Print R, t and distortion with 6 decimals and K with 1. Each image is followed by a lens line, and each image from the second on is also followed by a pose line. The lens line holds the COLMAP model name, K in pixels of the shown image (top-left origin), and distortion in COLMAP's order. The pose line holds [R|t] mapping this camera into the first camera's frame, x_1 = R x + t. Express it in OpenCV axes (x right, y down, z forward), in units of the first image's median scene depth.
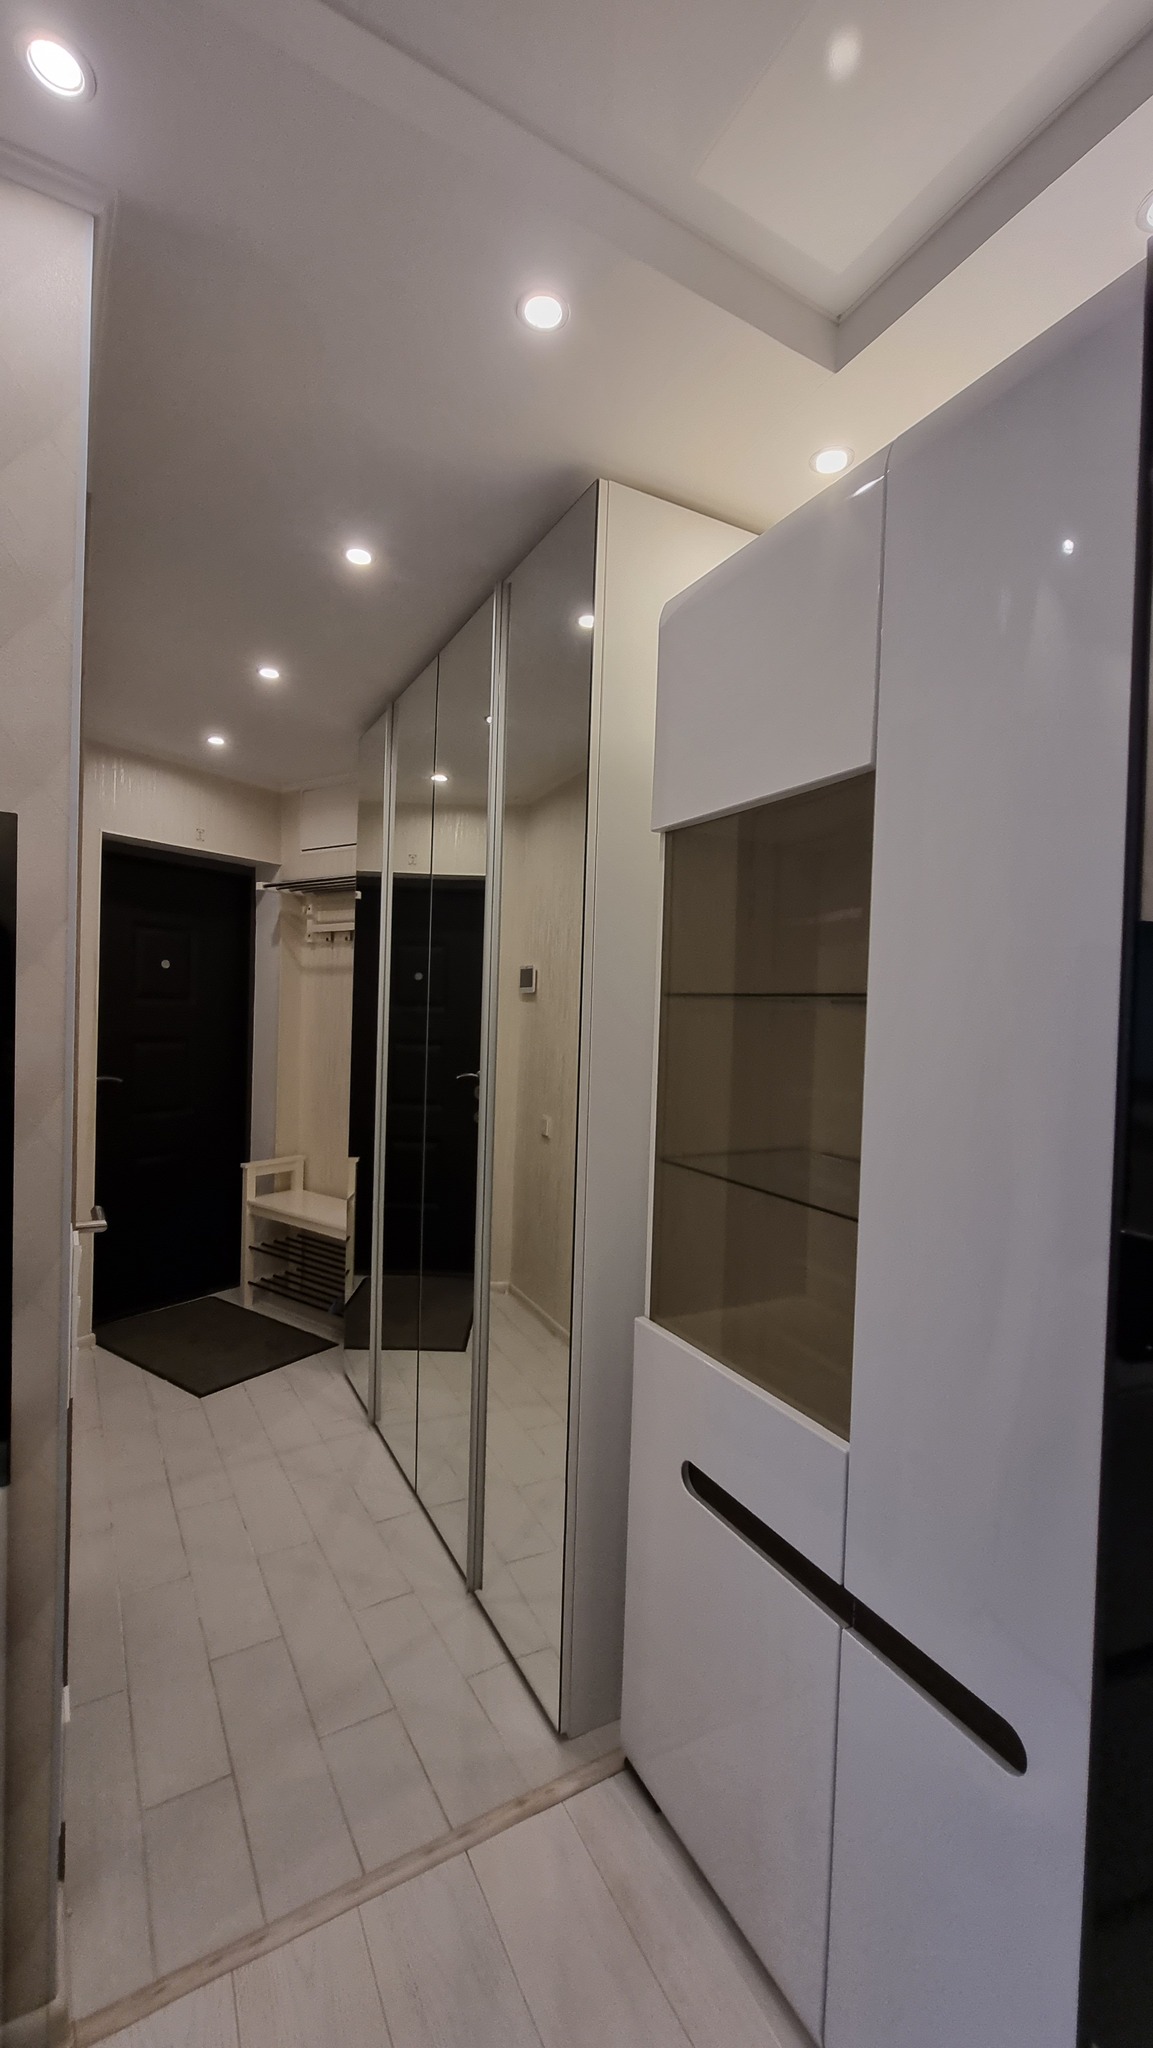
lens RADIAL K [[844.6, 0, 575.6], [0, 844.6, 1018.8], [0, 0, 1]] dist [-0.002832, 0.001747]
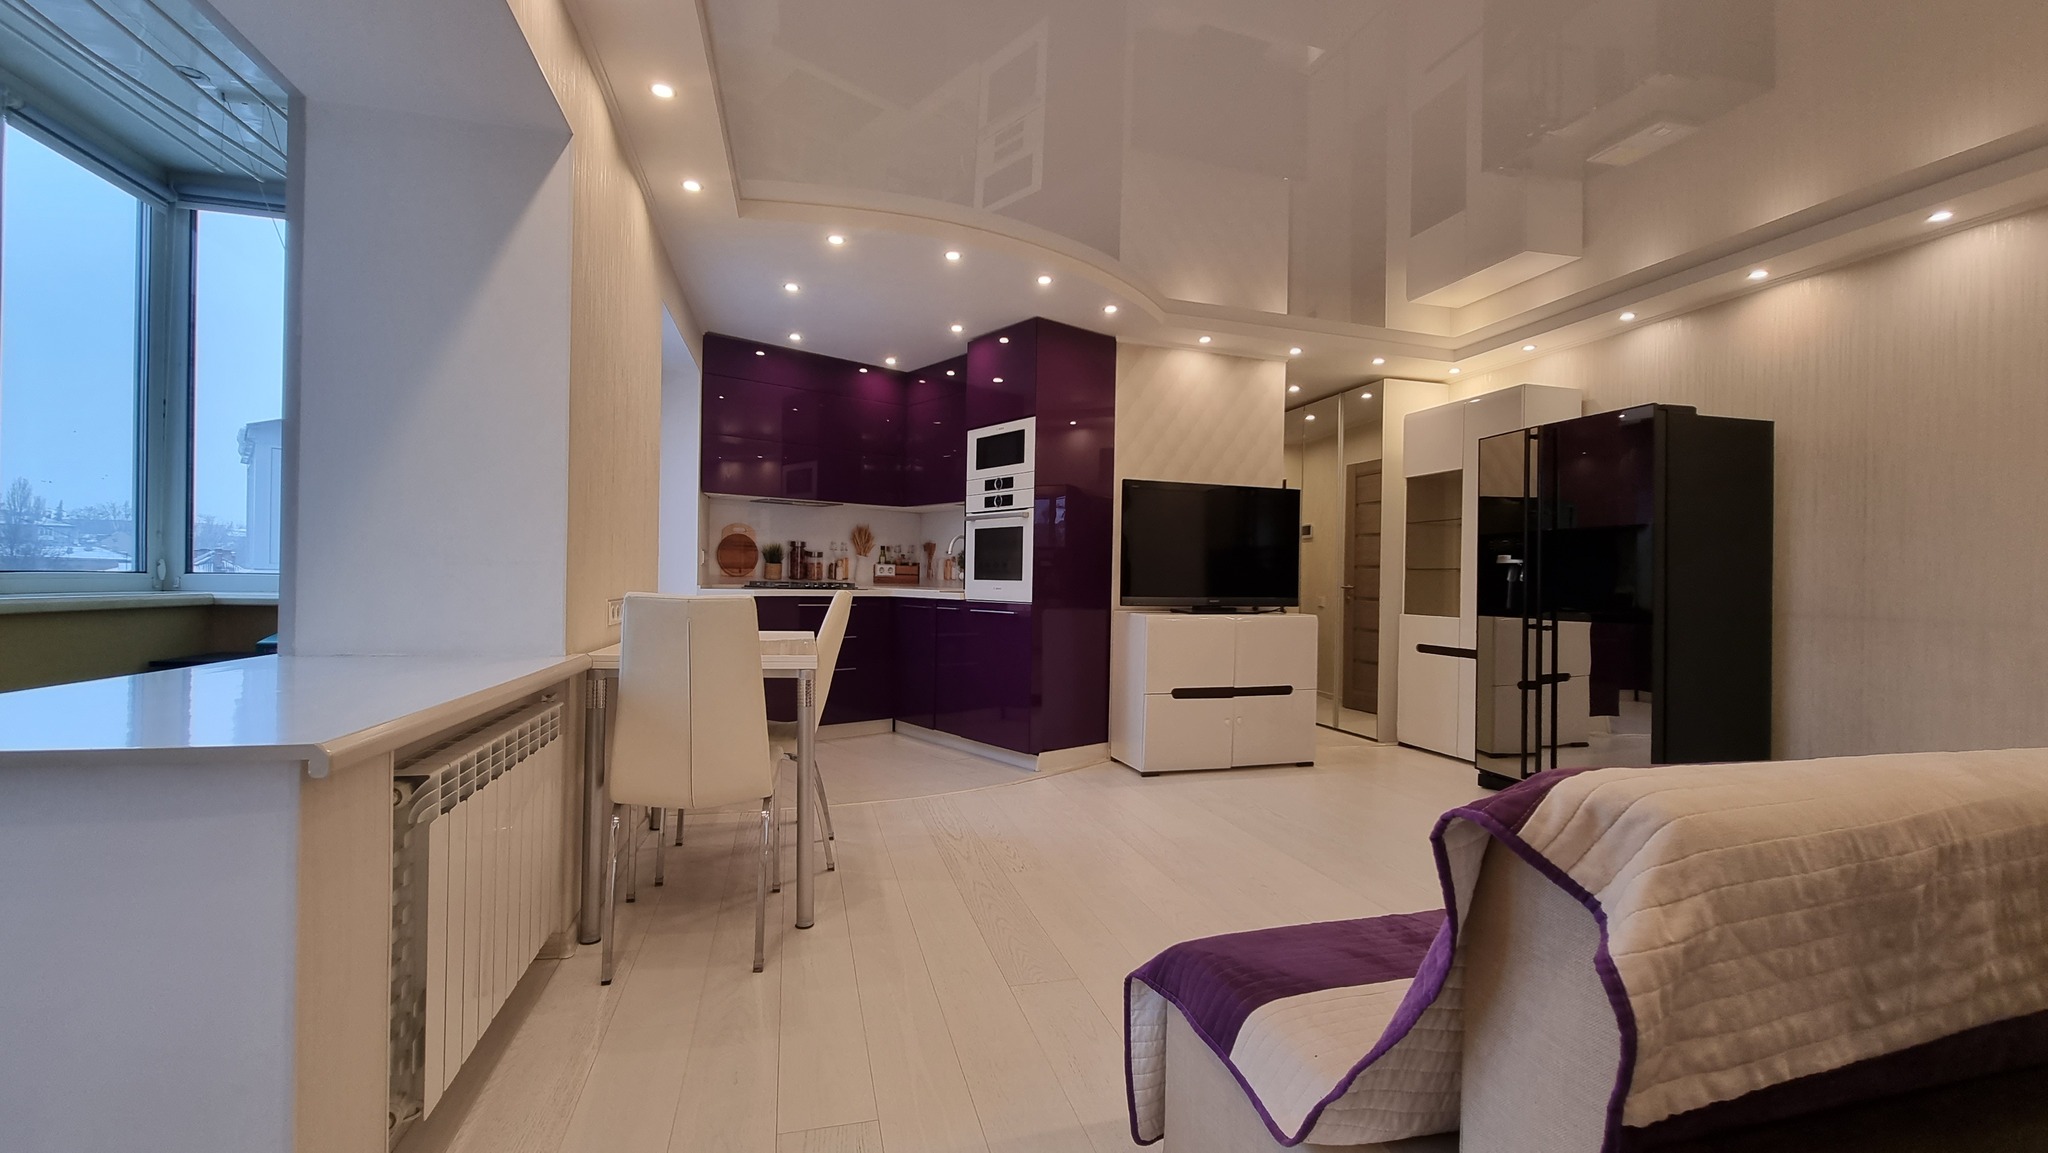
lens RADIAL K [[844.6, 0, 1027.2], [0, 844.6, 581.7], [0, 0, 1]] dist [-0.002832, 0.001747]
pose [[0.978104, -0.009511, -0.207898, -0.290364], [0.006210, 0.999844, -0.016526, 0.105755], [0.208023, 0.014873, 0.978011, -1.133688]]
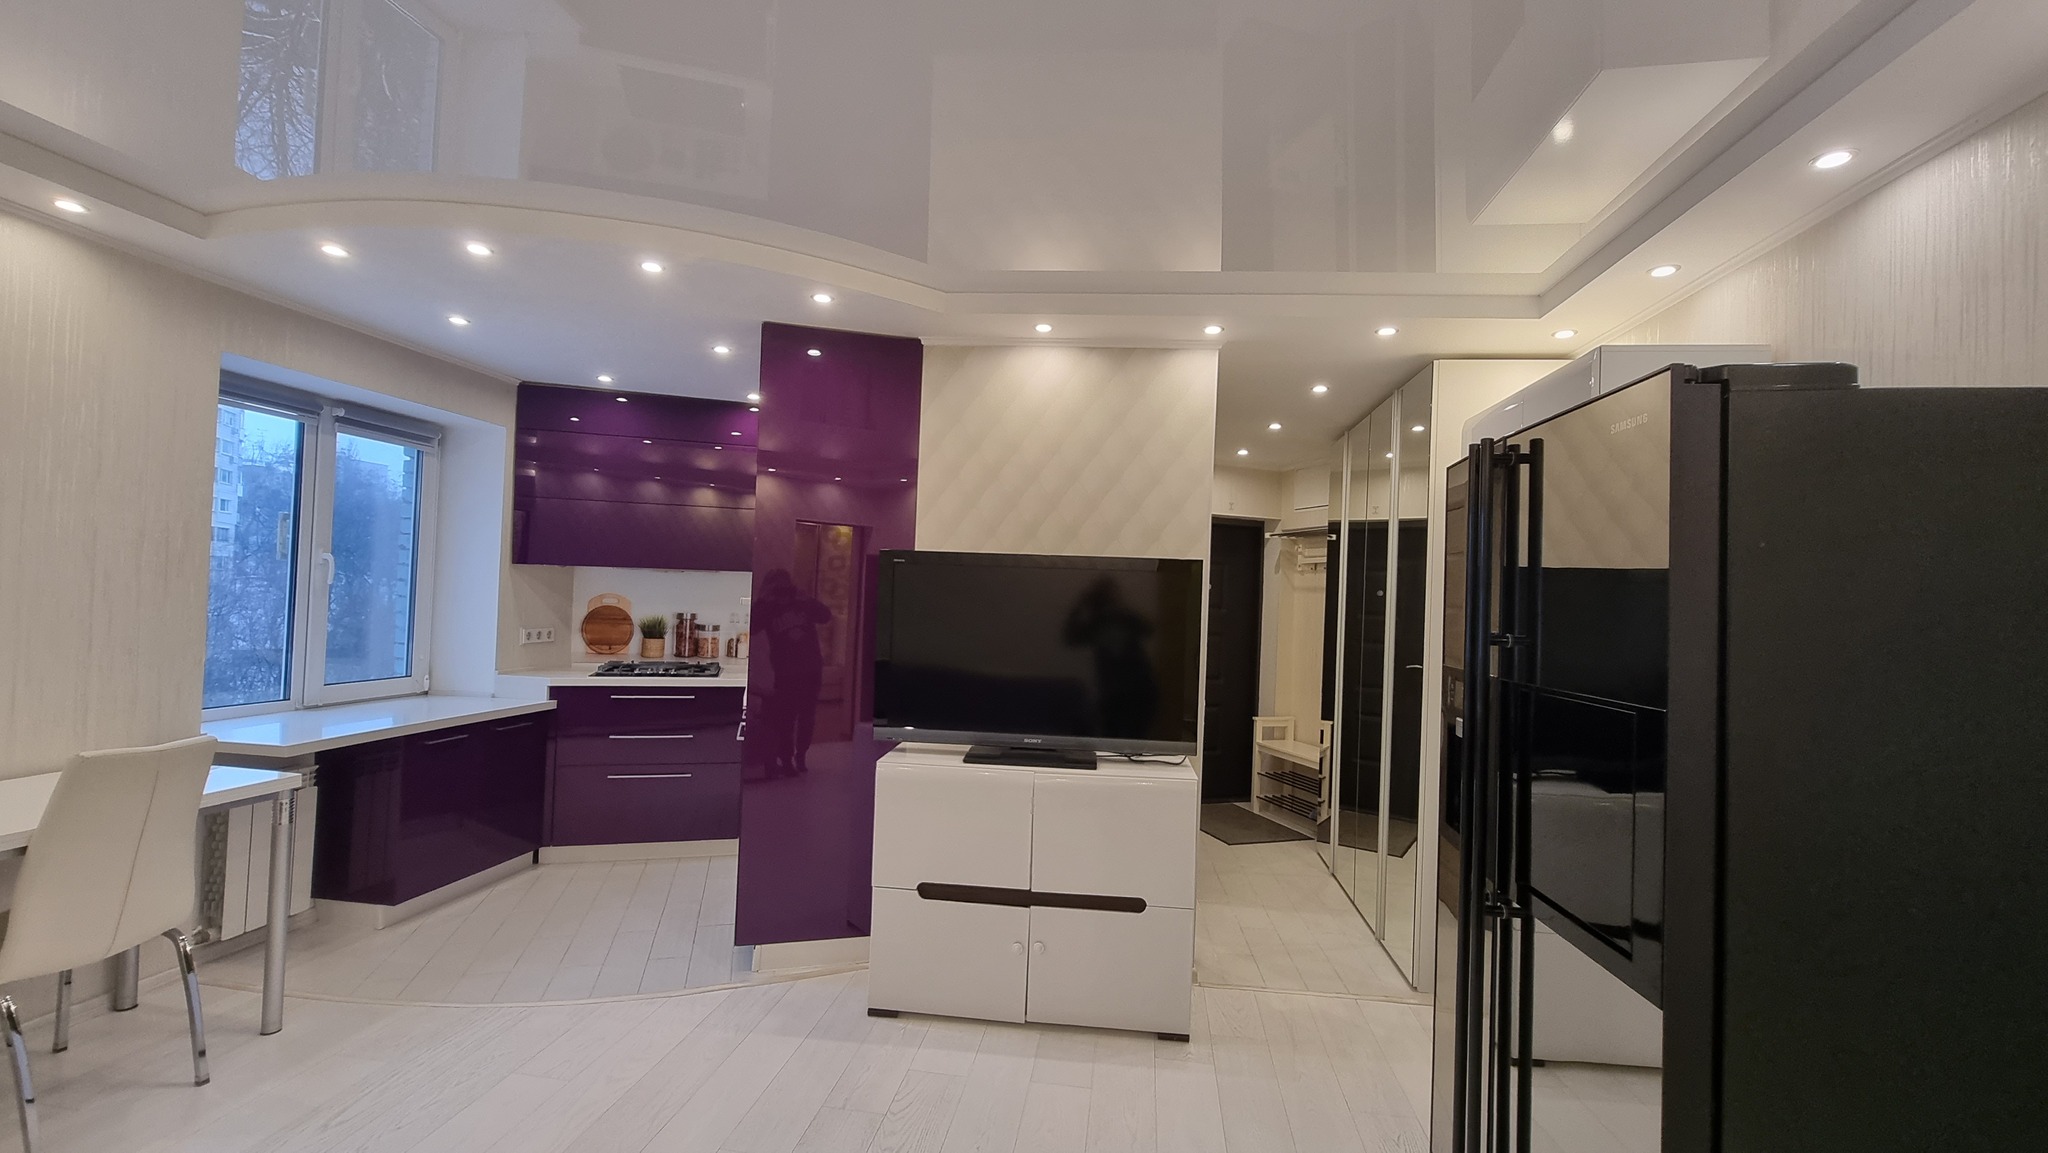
lens RADIAL K [[844.6, 0, 1026.7], [0, 844.6, 583.5], [0, 0, 1]] dist [-0.002832, 0.001747]
pose [[0.807352, -0.004516, -0.590053, 0.178303], [-0.022307, 0.999022, -0.038168, -0.000109], [0.589648, 0.043977, 0.806462, -0.492729]]
